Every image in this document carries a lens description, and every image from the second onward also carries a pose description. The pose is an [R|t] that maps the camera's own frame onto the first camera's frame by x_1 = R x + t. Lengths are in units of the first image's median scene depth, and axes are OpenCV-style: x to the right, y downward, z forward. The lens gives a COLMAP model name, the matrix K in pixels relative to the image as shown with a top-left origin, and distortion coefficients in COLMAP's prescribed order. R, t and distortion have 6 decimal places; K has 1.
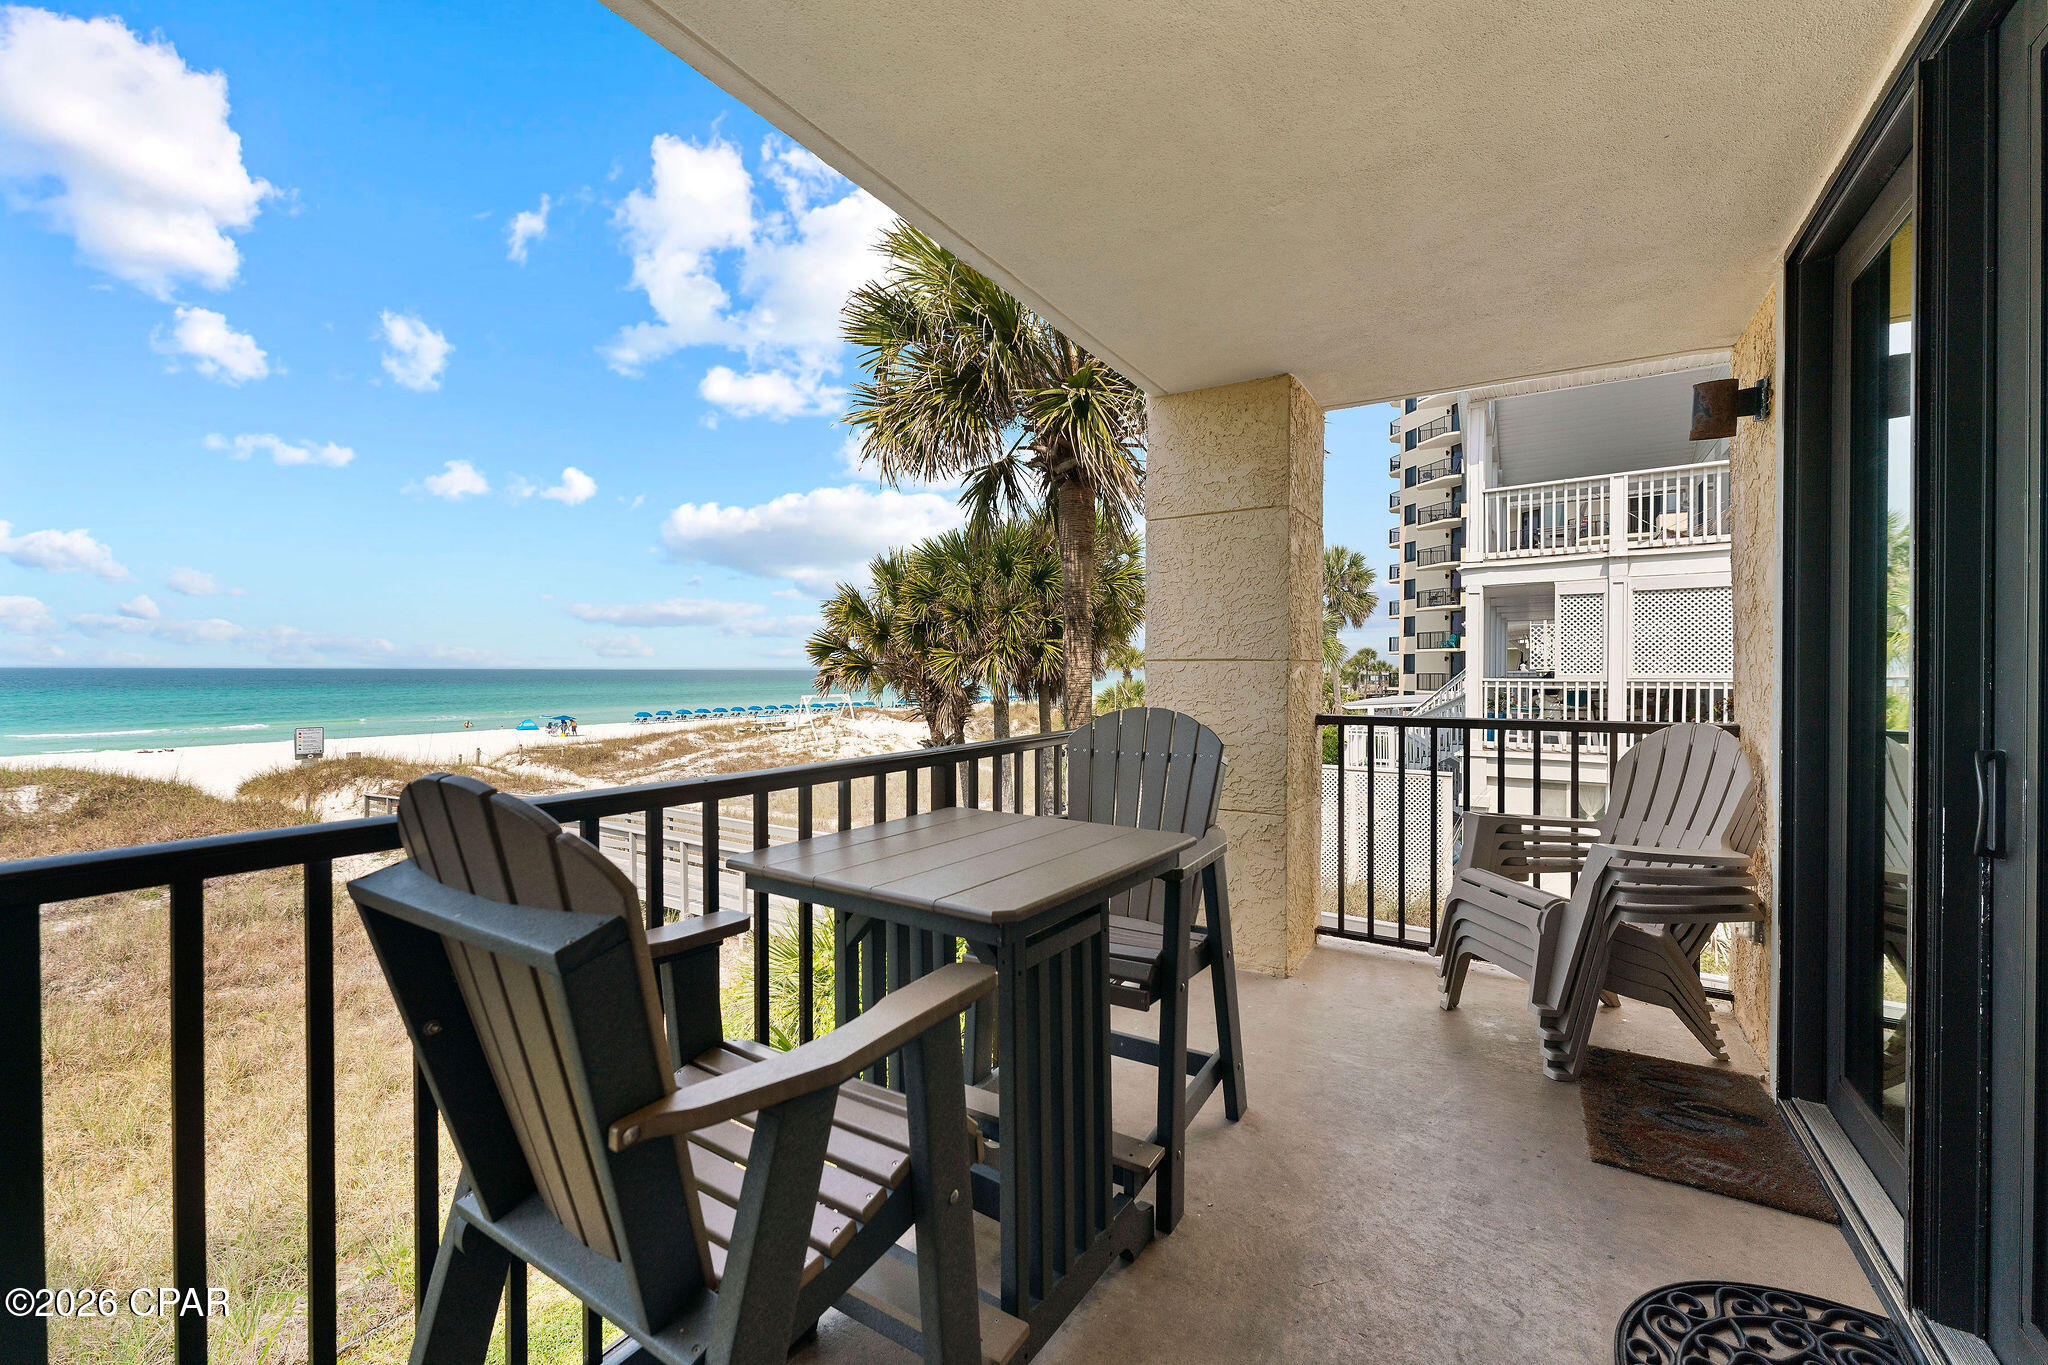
lens RADIAL K [[820.7, 0, 1013.8], [0, 820.7, 676.1], [0, 0, 1]] dist [0.013520, -0.000100]
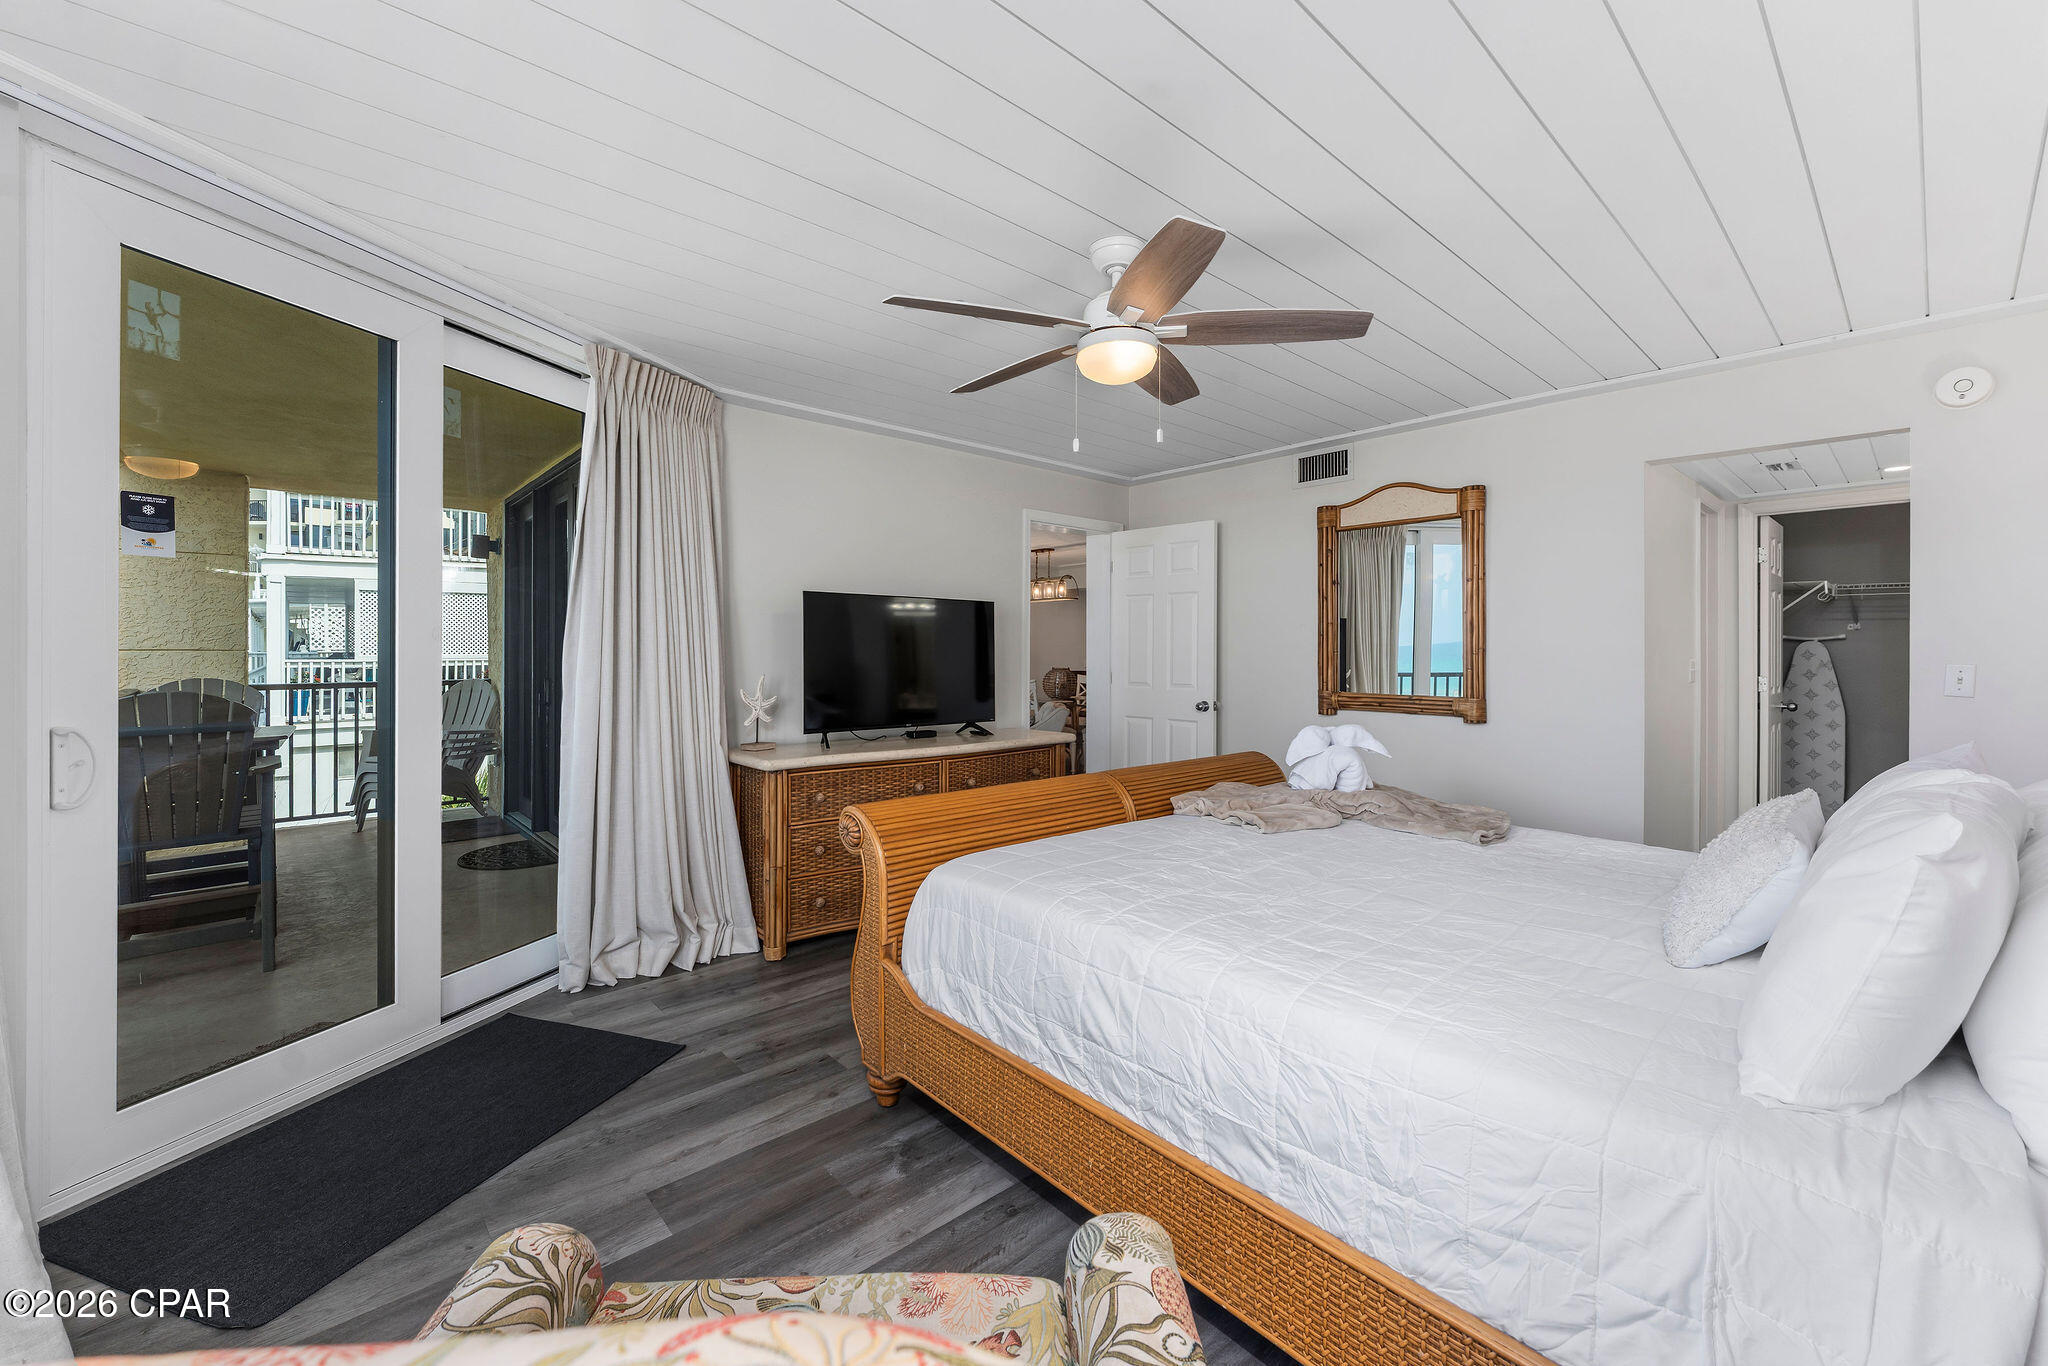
lens RADIAL K [[818.0, 0, 1015.3], [0, 818.0, 648.5], [0, 0, 1]] dist [-0.000525, -0.000174]
pose [[0.278546, 0.000756, 0.960423, -0.200841], [0.007381, 0.999968, -0.002928, -0.001796], [-0.960395, 0.007904, 0.278532, -0.230012]]
